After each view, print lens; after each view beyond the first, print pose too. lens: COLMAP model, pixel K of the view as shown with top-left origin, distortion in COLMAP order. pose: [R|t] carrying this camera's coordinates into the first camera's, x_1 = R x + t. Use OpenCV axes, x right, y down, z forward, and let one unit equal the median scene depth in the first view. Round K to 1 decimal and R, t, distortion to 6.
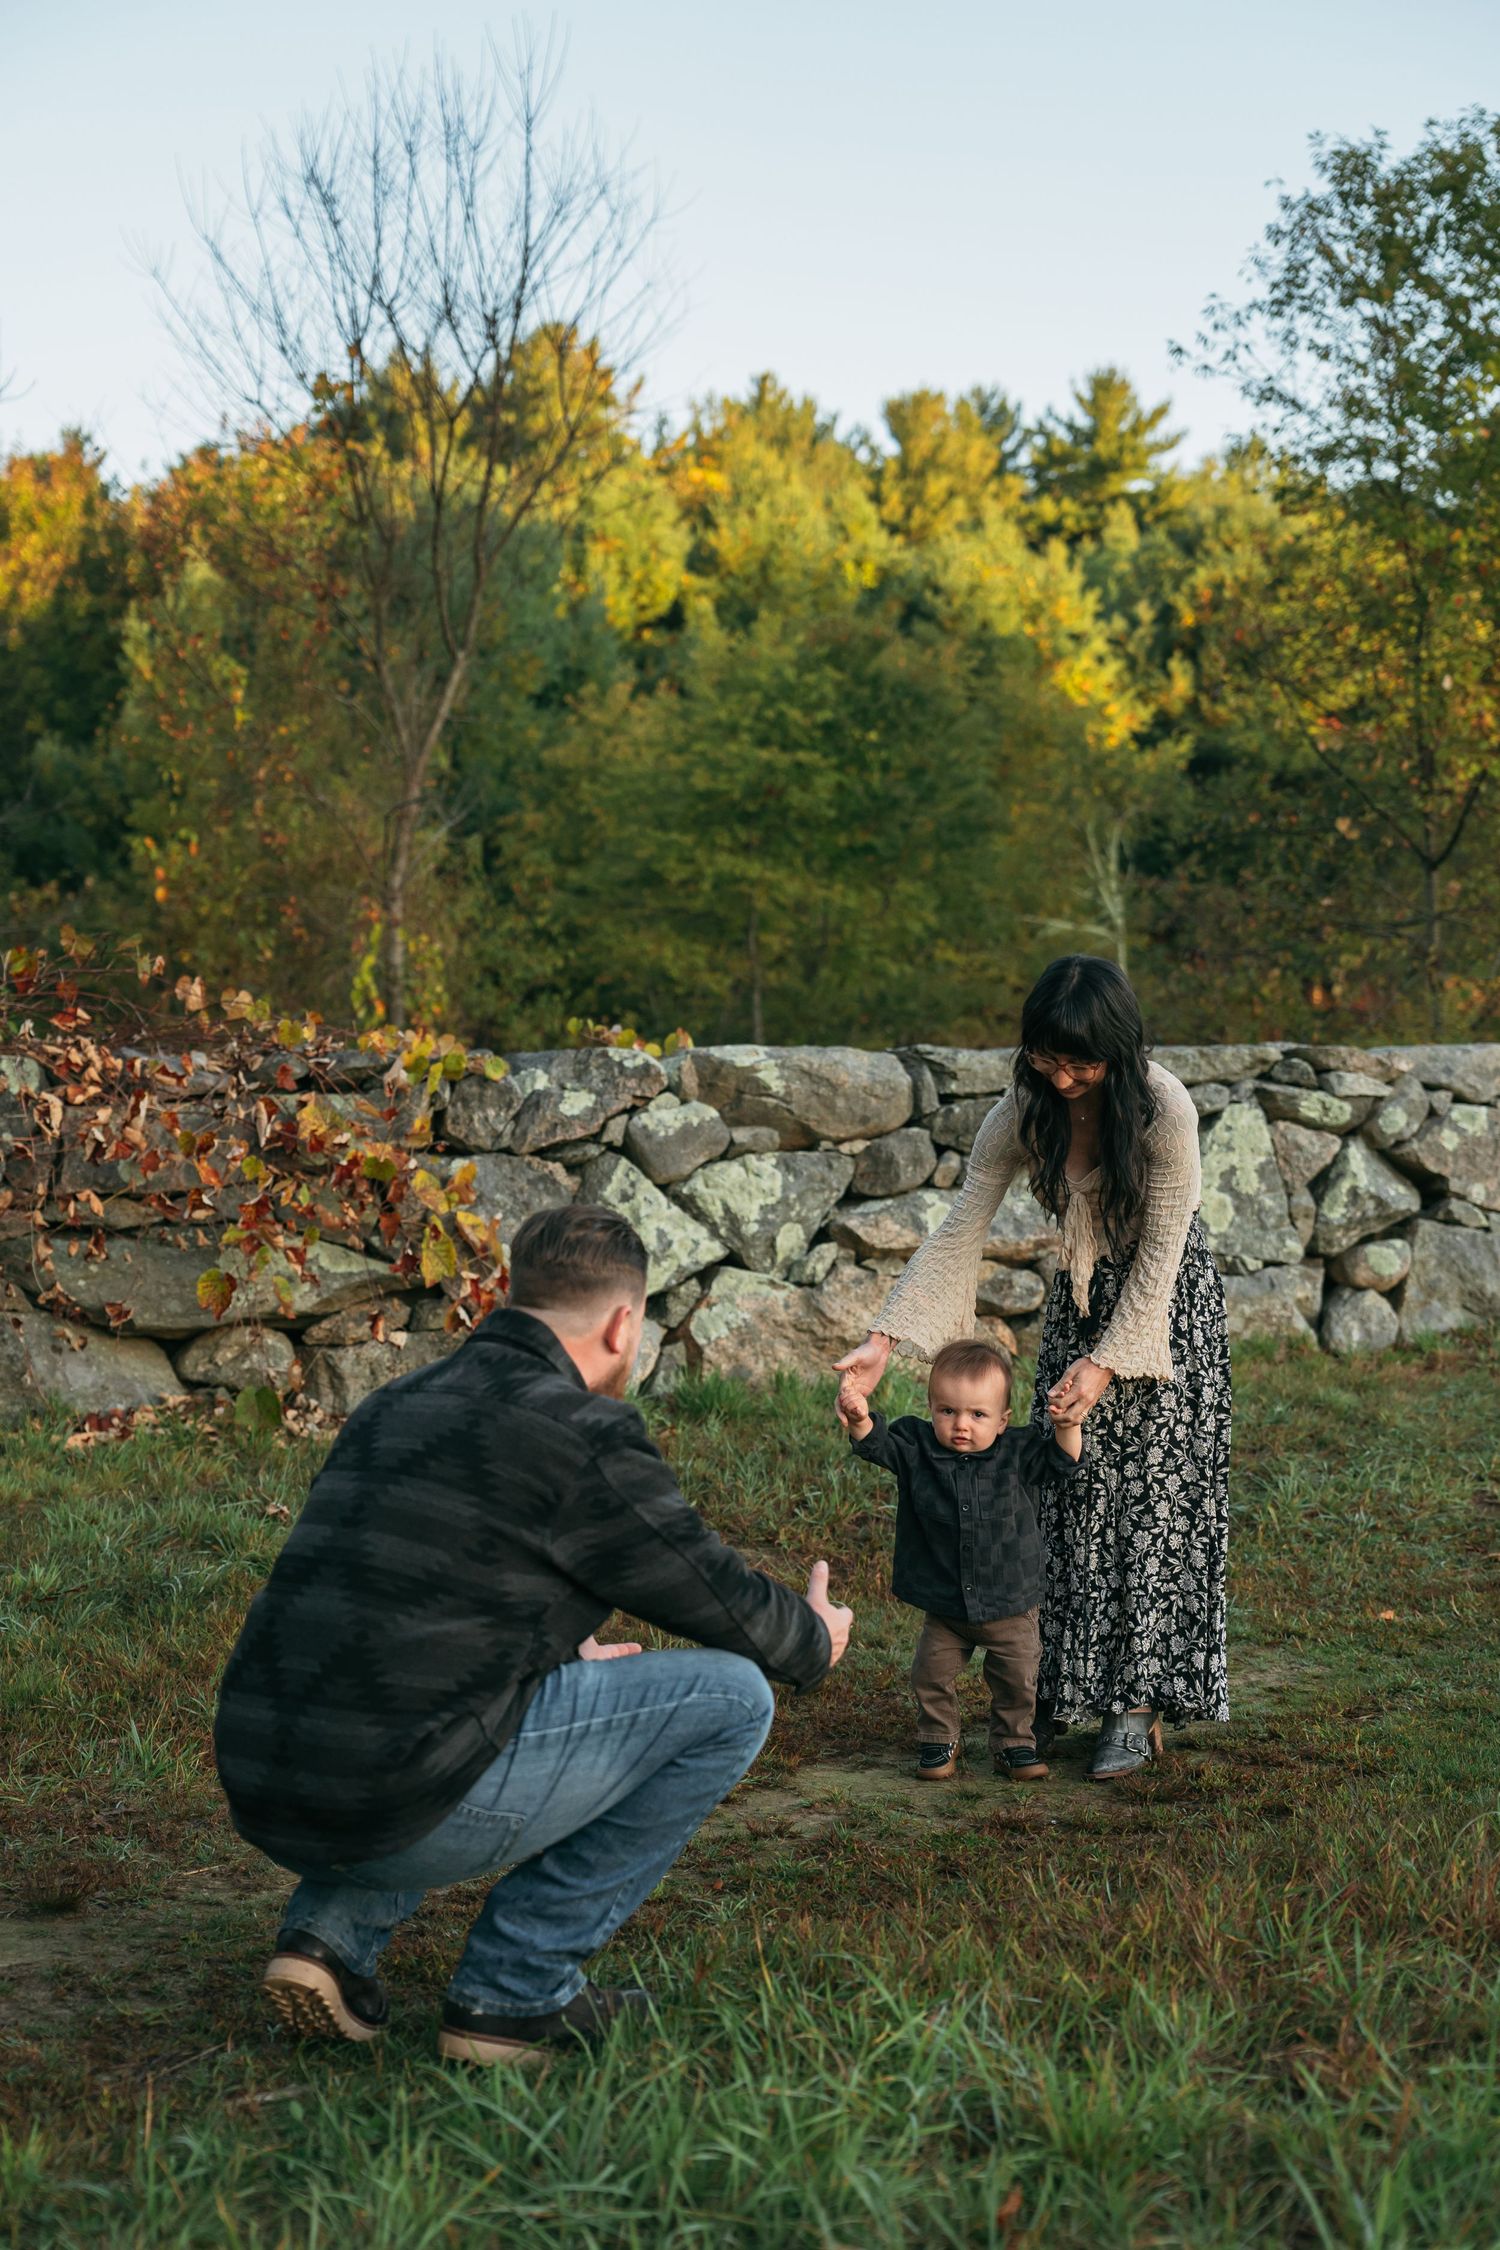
lens RADIAL K [[3183.5, 0, 730.4], [0, 3183.5, 1134.8], [0, 0, 1]] dist [0.043278, 0.000000]
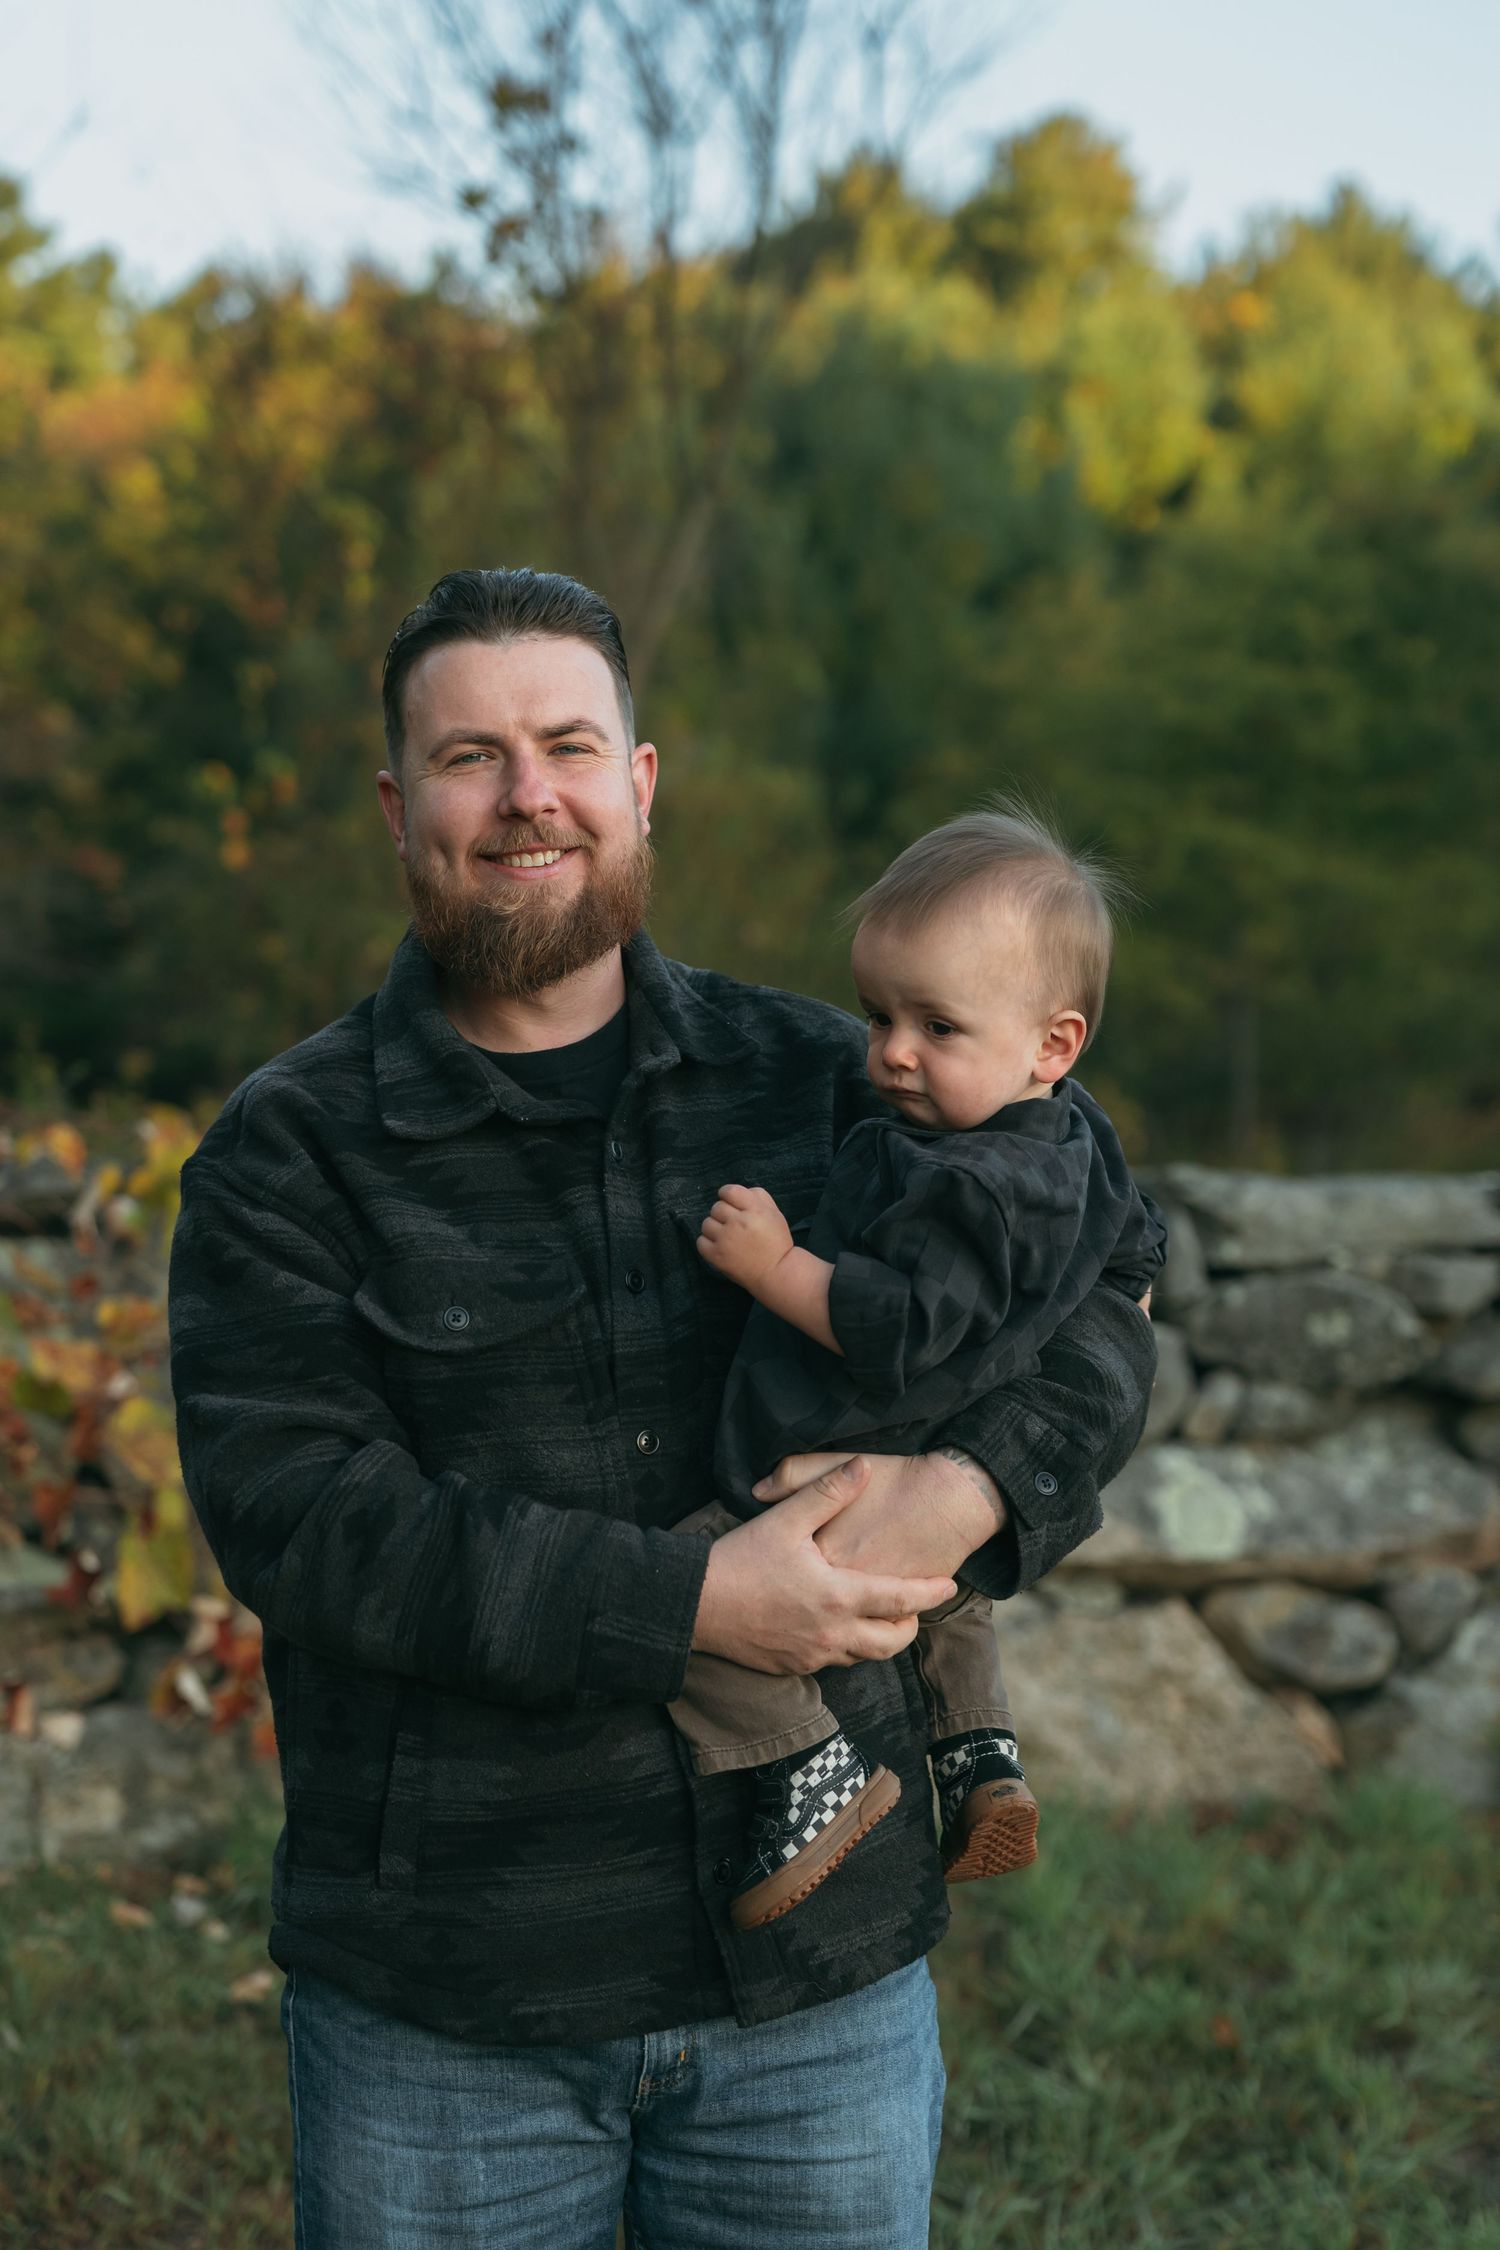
lens RADIAL K [[4216.1, 0, 765.2], [0, 4216.1, 1102.7], [0, 0, 1]] dist [0.041634, 0.000000]
pose [[0.992359, 0.029629, -0.119776, 0.042714], [-0.031899, 0.999345, -0.017082, -0.014248], [0.119191, 0.020772, 0.992654, 0.163778]]
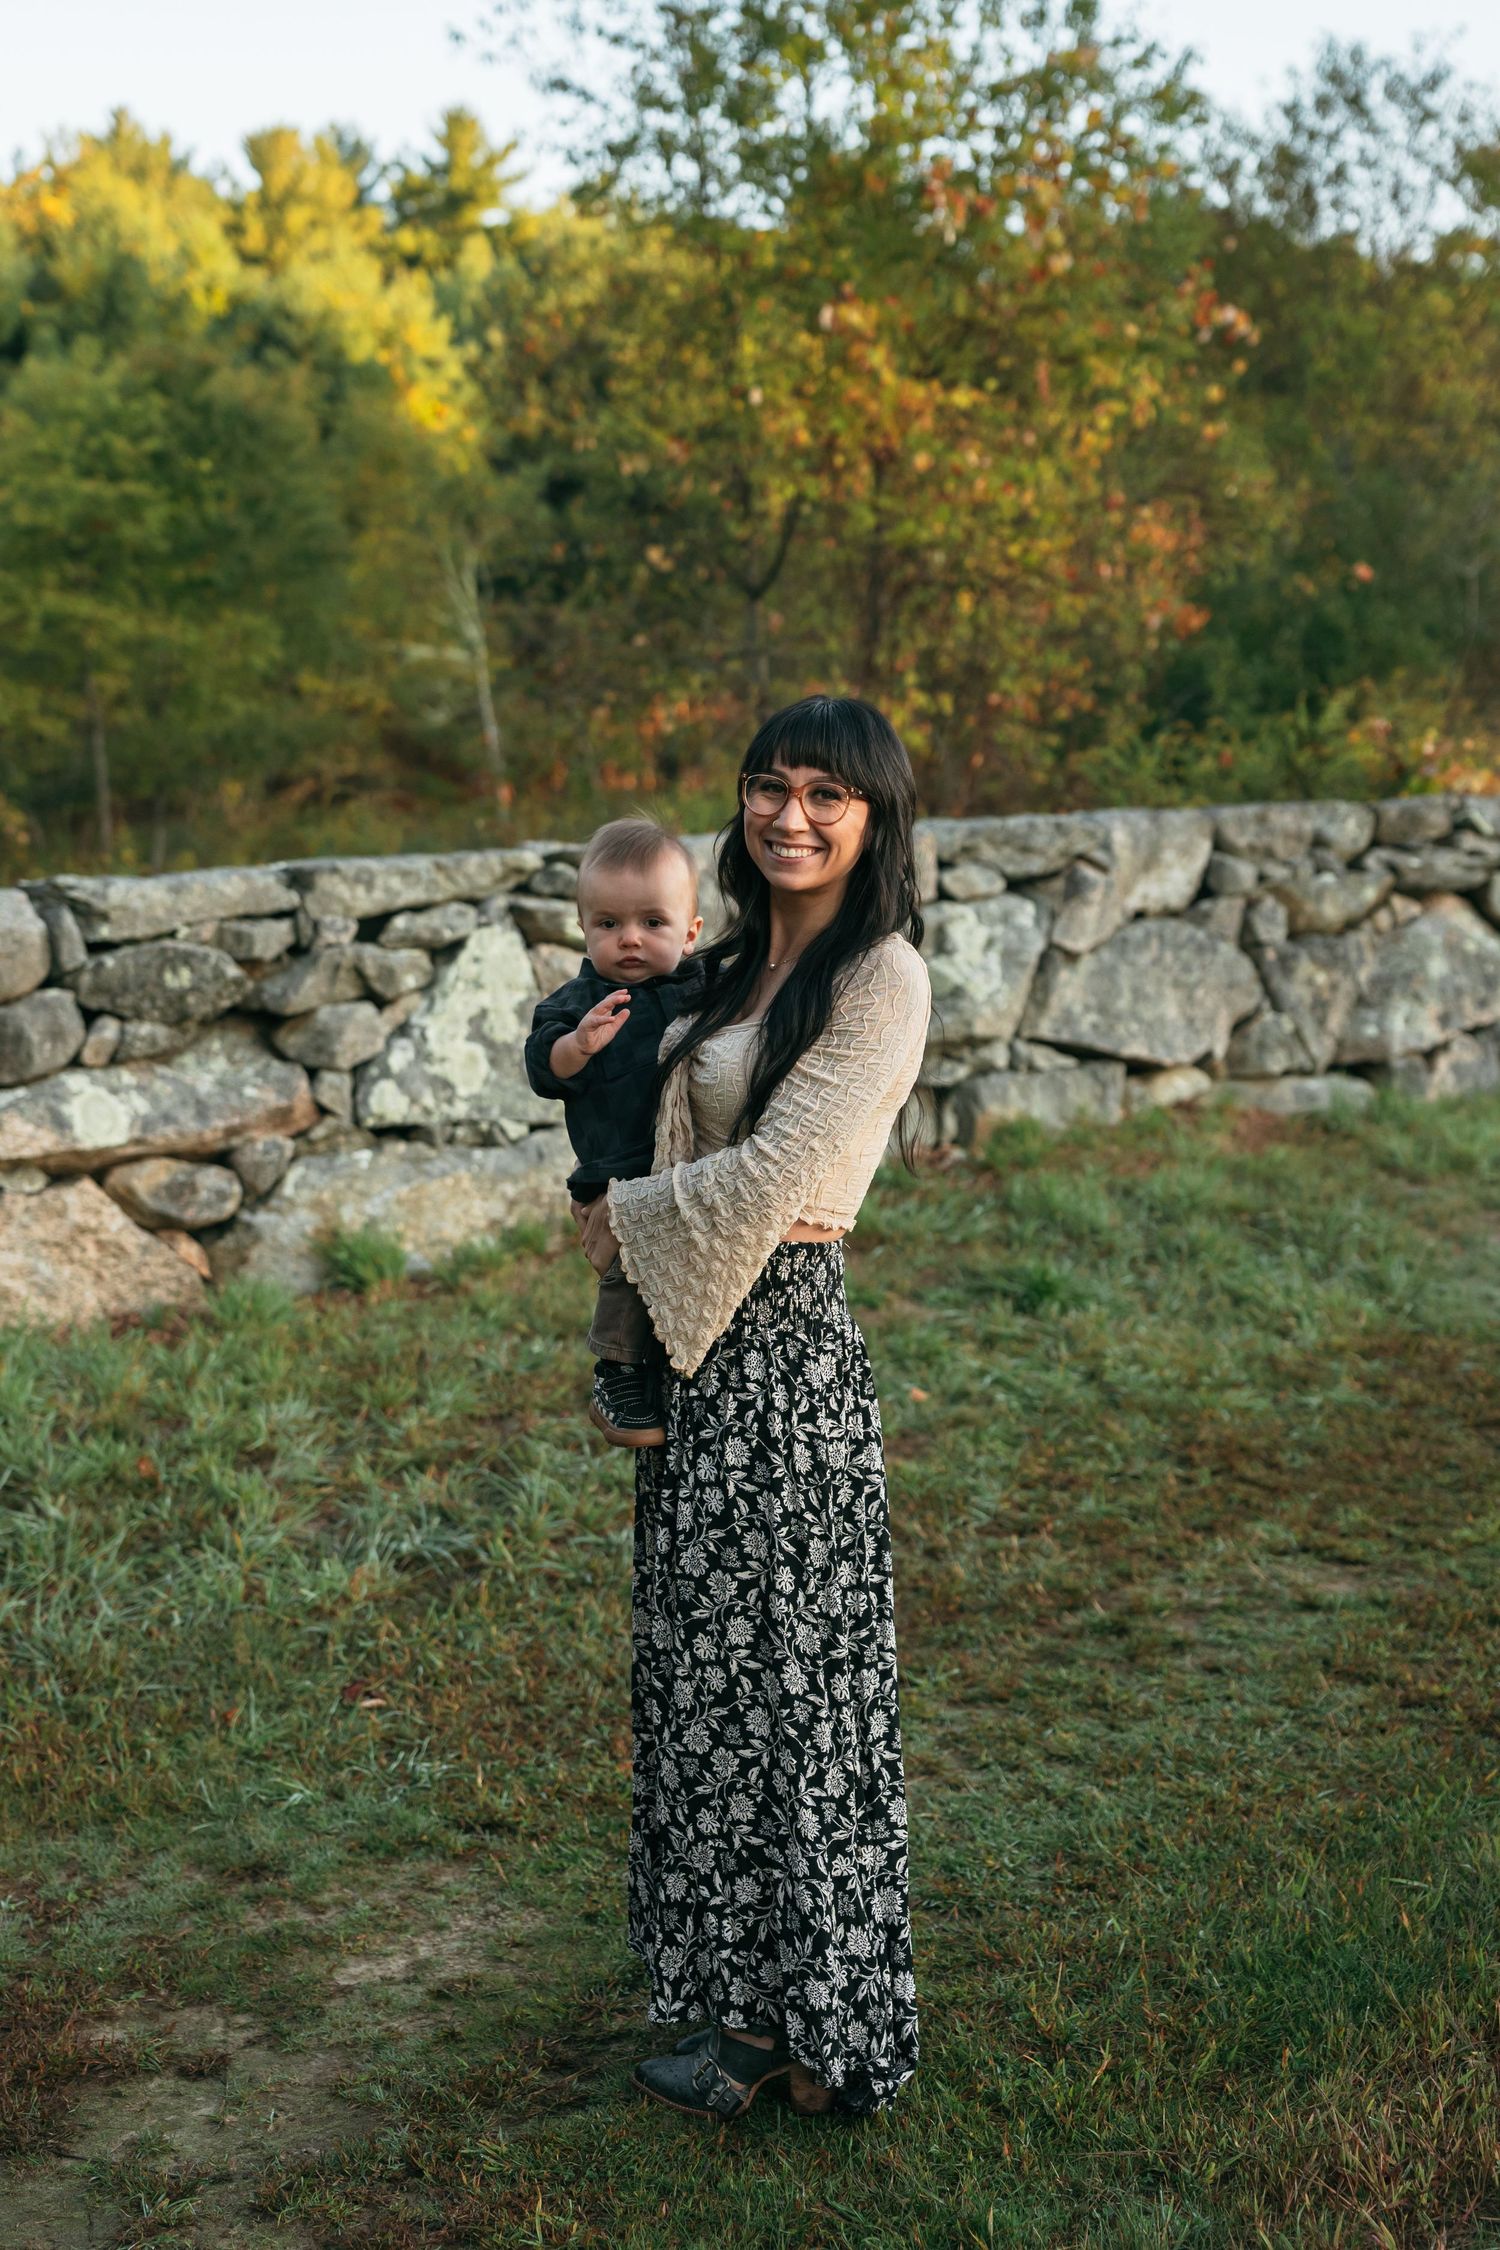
lens RADIAL K [[3042.3, 0, 812.9], [0, 3042.3, 969.7], [0, 0, 1]] dist [0.007405, 0.000000]
pose [[0.974645, -0.055876, 0.216670, 0.043073], [0.046878, 0.997820, 0.046451, -0.017775], [-0.218793, -0.035116, 0.975139, 0.143903]]
